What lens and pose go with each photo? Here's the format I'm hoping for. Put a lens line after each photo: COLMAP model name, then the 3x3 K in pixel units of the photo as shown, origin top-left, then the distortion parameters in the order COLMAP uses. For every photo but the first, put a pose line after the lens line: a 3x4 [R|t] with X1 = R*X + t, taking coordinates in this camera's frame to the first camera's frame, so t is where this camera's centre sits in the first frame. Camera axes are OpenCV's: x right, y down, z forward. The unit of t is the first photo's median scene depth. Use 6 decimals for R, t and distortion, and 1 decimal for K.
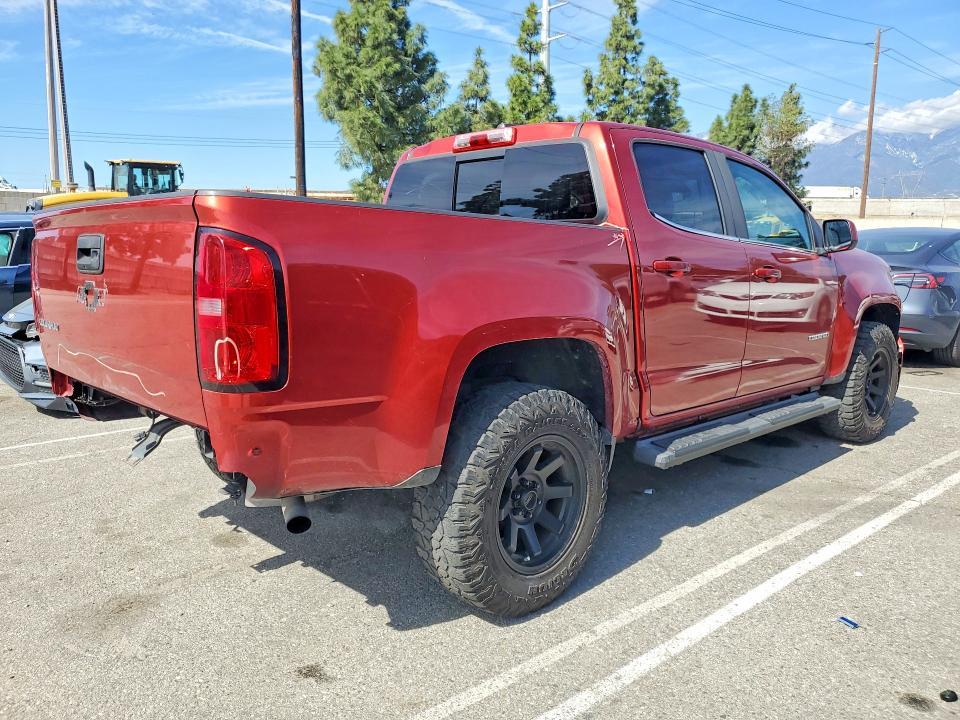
lens RADIAL K [[747.0, 0, 476.8], [0, 747.0, 359.0], [0, 0, 1]] dist [0.021575, -0.014349]
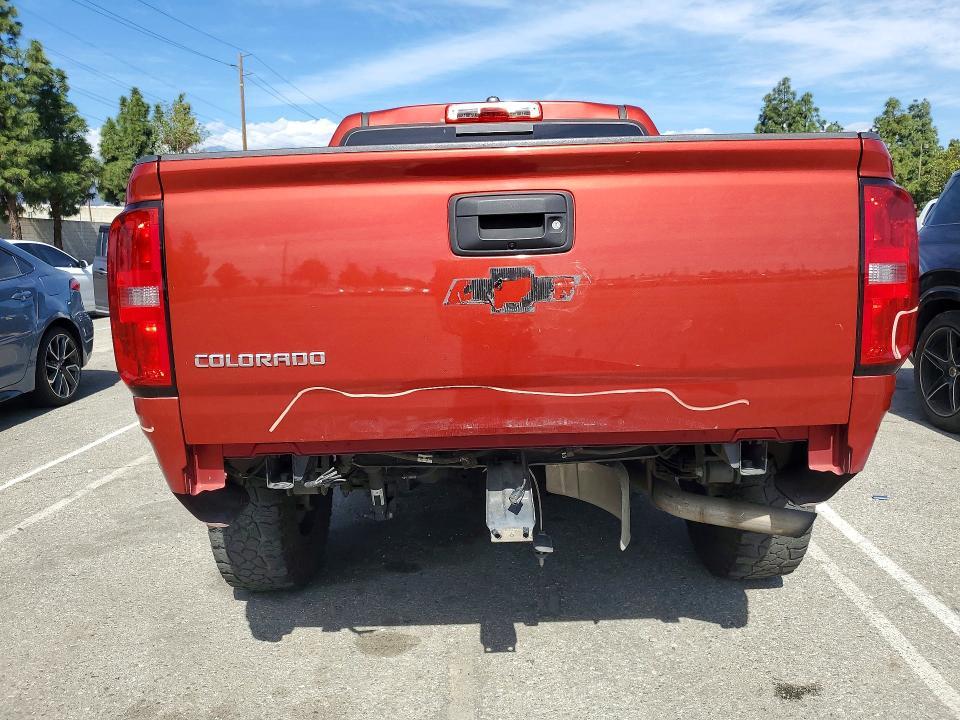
lens RADIAL K [[747.0, 0, 476.8], [0, 747.0, 359.0], [0, 0, 1]] dist [0.021575, -0.014349]
pose [[0.694269, -0.124771, 0.708818, -0.523539], [0.135054, 0.989949, 0.041975, -0.029269], [-0.706931, 0.066587, 0.704141, 0.302571]]
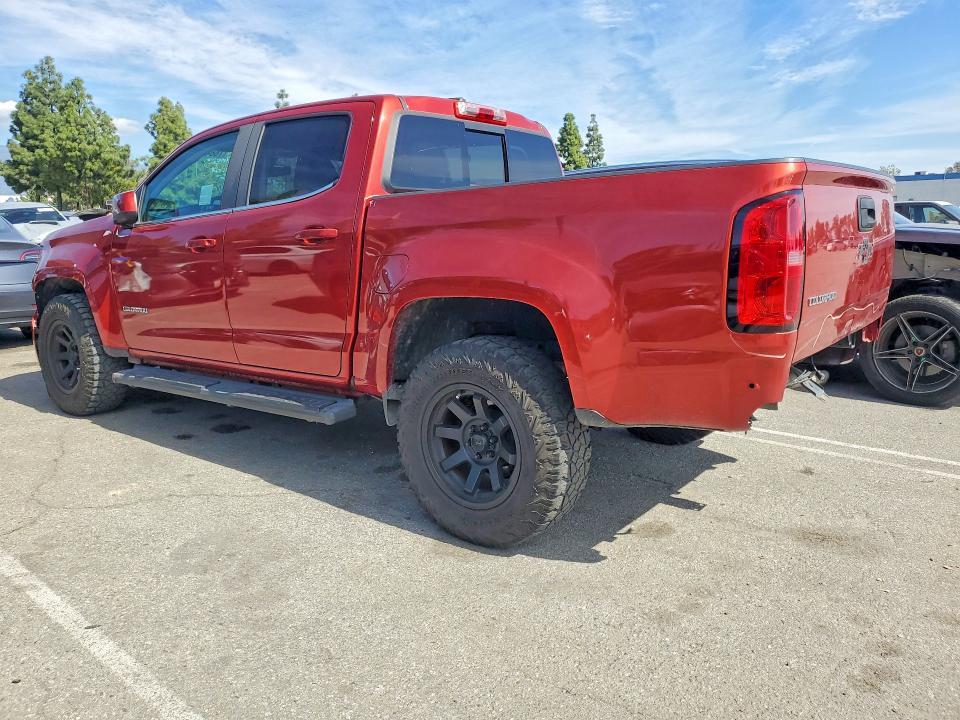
lens RADIAL K [[747.0, 0, 476.8], [0, 747.0, 359.0], [0, 0, 1]] dist [0.021575, -0.014349]
pose [[-0.142251, -0.172190, 0.974739, -0.828122], [0.155323, 0.968670, 0.193785, -0.125362], [-0.977568, 0.178965, -0.111049, 0.910080]]
